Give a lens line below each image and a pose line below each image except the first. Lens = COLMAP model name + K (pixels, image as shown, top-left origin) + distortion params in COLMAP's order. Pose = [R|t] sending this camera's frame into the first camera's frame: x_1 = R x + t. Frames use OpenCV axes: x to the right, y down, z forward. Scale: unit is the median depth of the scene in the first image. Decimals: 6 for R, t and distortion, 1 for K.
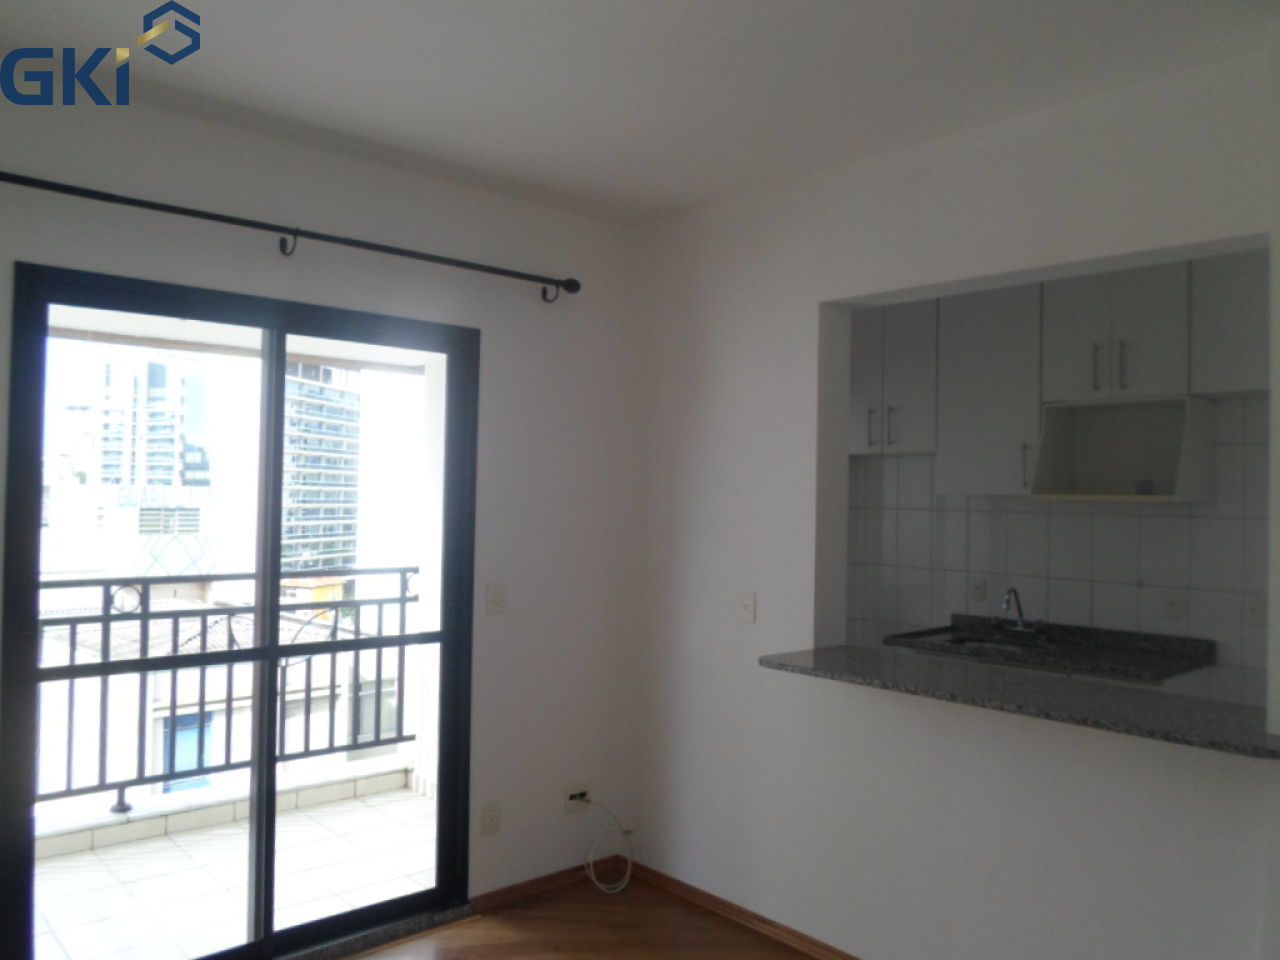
lens RADIAL K [[986.1, 0, 633.4], [0, 986.1, 474.6], [0, 0, 1]] dist [-0.021122, -0.005604]
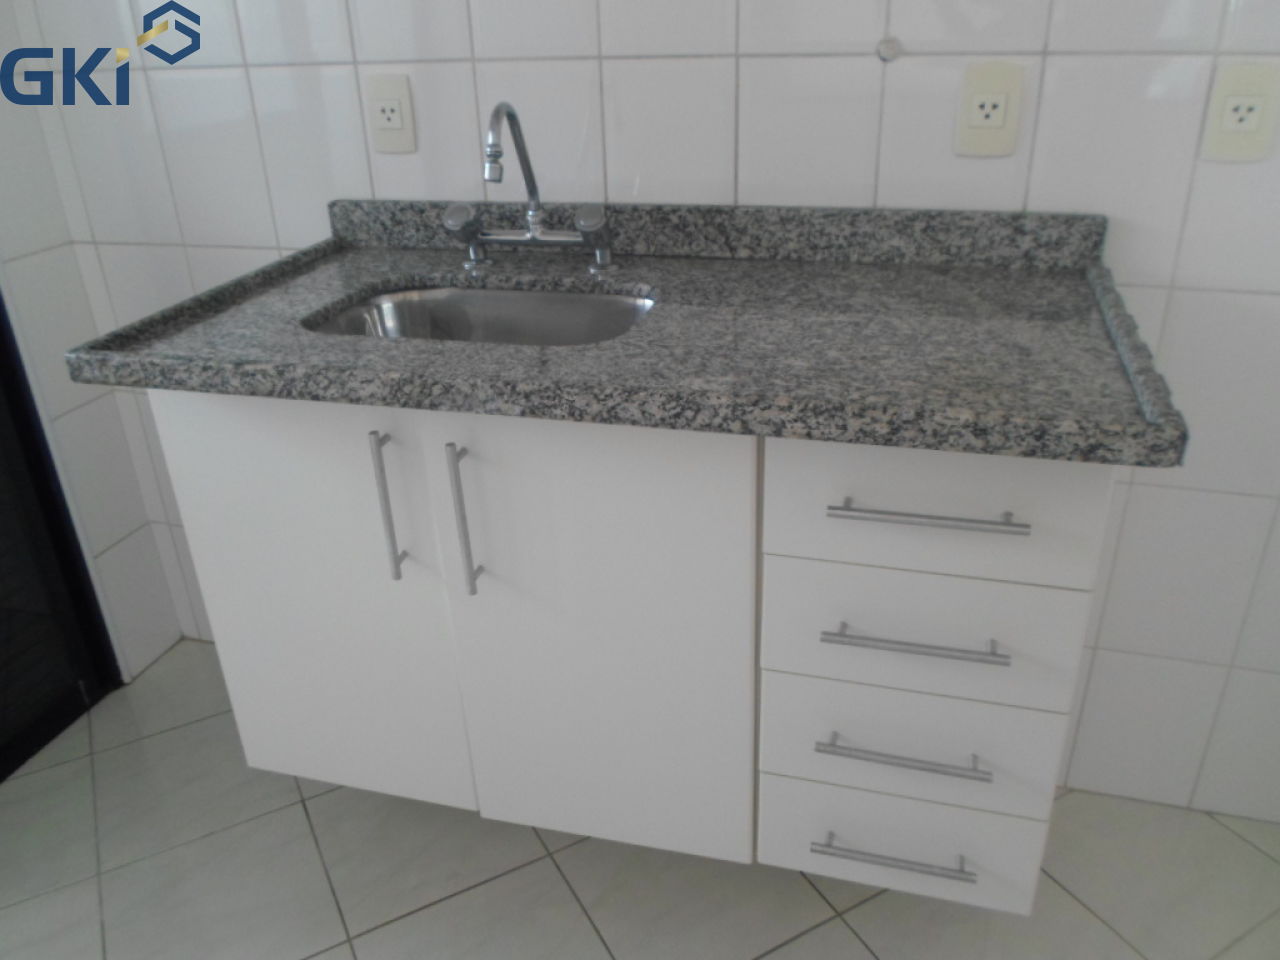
lens RADIAL K [[986.1, 0, 633.4], [0, 986.1, 474.6], [0, 0, 1]] dist [-0.021122, -0.005604]
pose [[0.847155, -0.269030, 0.458204, 0.263556], [0.035254, 0.888905, 0.456734, 0.084418], [-0.530174, -0.370771, 0.762525, 0.740335]]
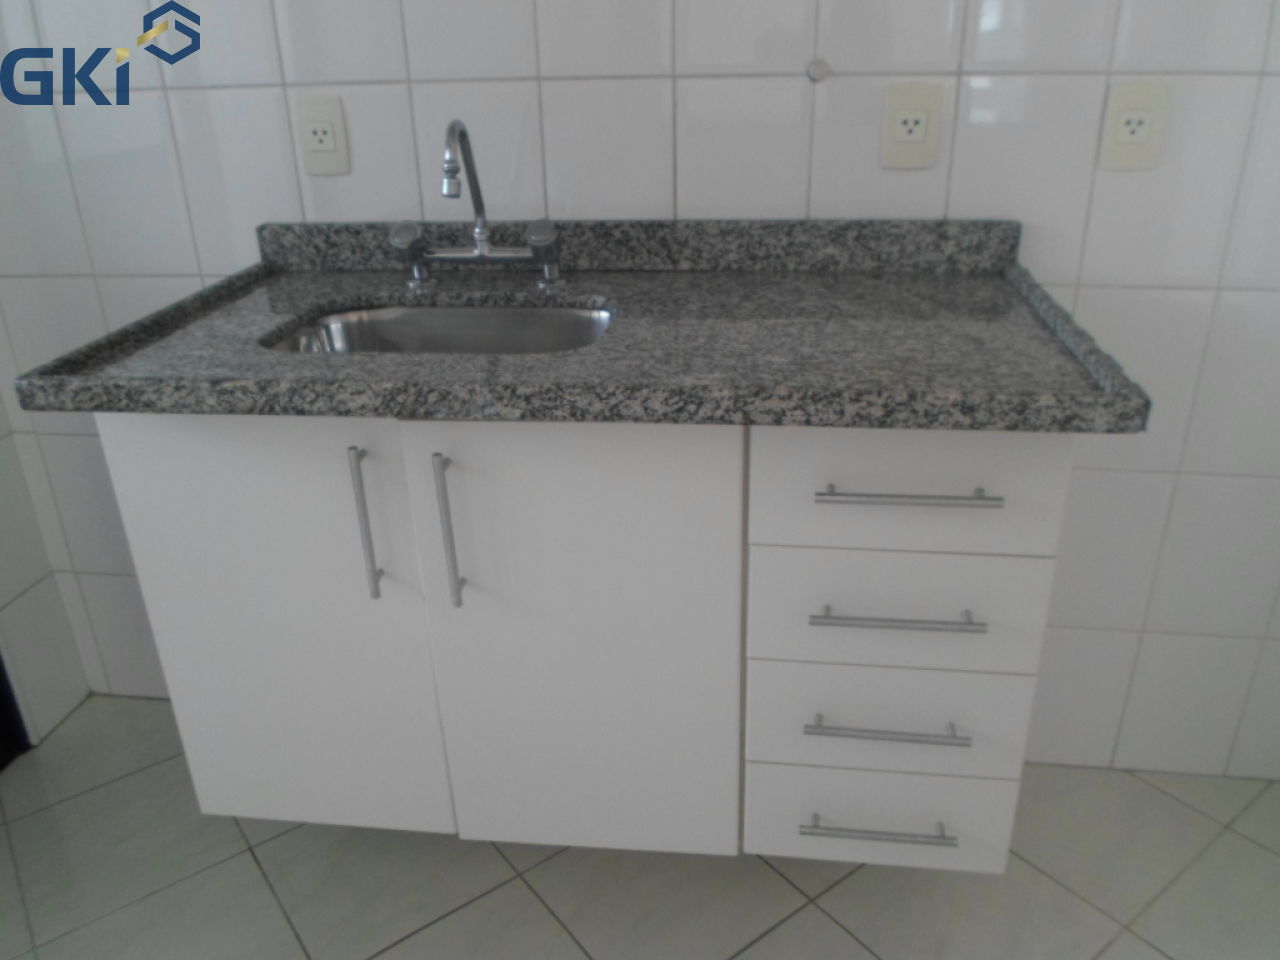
lens RADIAL K [[981.9, 0, 632.7], [0, 981.9, 473.2], [0, 0, 1]] dist [-0.025964, 0.000799]
pose [[0.759917, -0.294529, 0.579464, 0.232135], [0.023086, 0.903122, 0.428762, 0.089293], [-0.649610, -0.312446, 0.693098, 0.753265]]
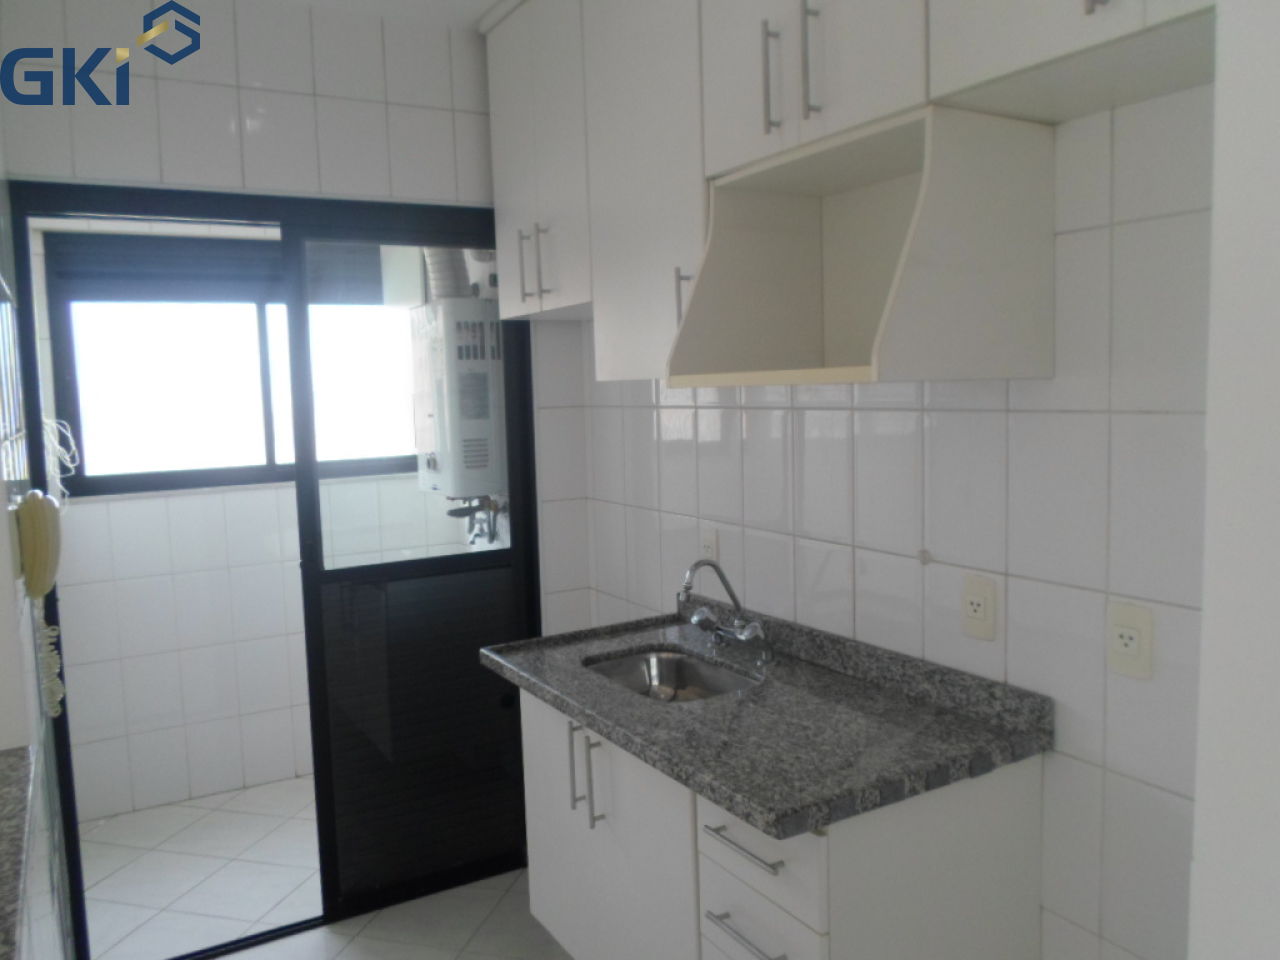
lens RADIAL K [[986.1, 0, 633.4], [0, 986.1, 474.6], [0, 0, 1]] dist [-0.021122, -0.005604]
pose [[0.979799, -0.029413, -0.197811, 0.466288], [0.050906, 0.993225, 0.104462, 0.016400], [0.193398, -0.112421, 0.974658, 0.513070]]
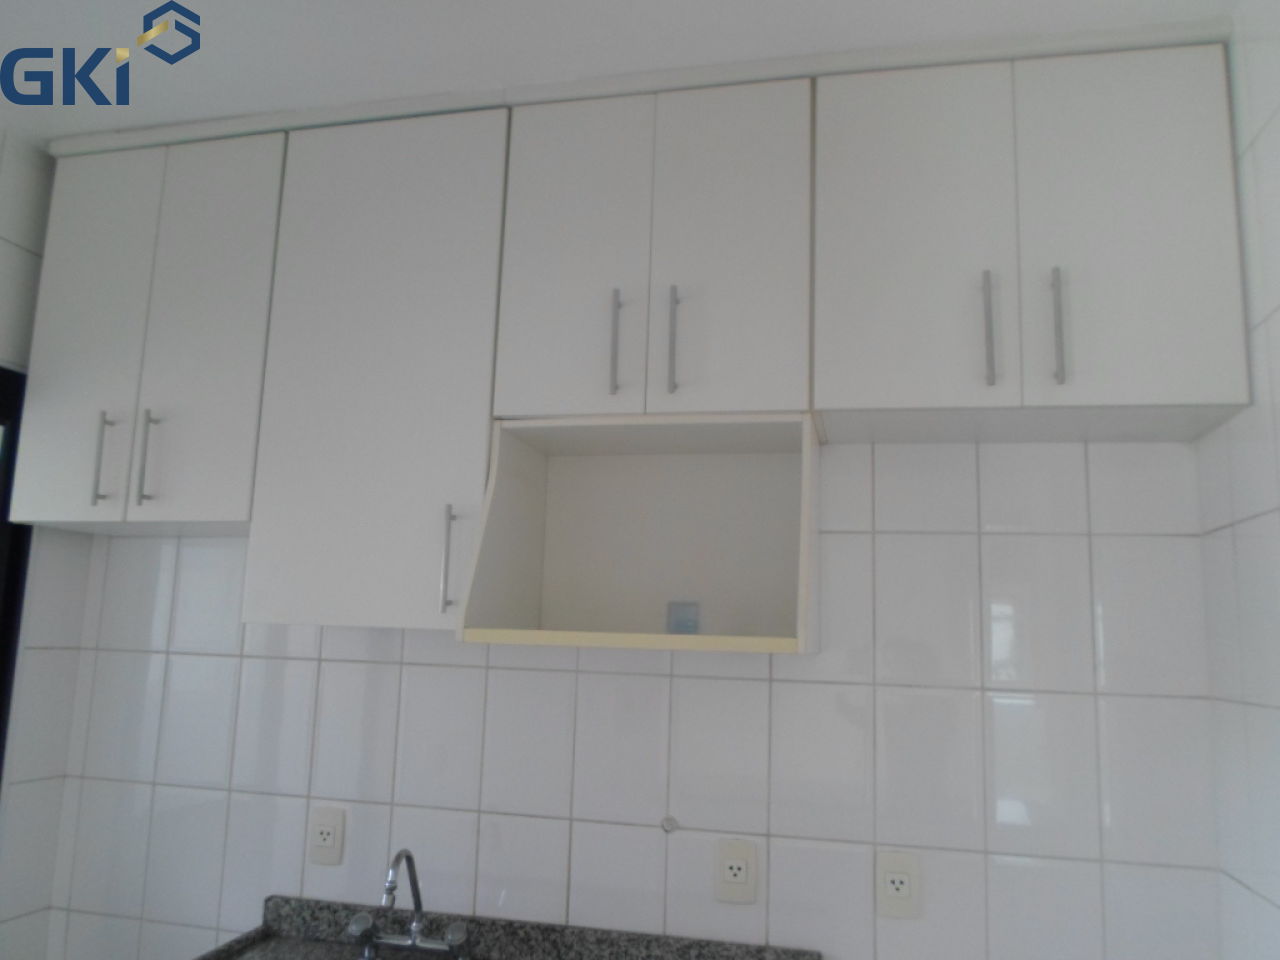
lens RADIAL K [[960.5, 0, 634.0], [0, 960.5, 460.3], [0, 0, 1]] dist [-0.025322, -0.003762]
pose [[0.820615, 0.107558, 0.561269, 0.224692], [-0.026479, 0.988231, -0.150663, 0.008701], [-0.570868, 0.108774, 0.813805, 0.608082]]
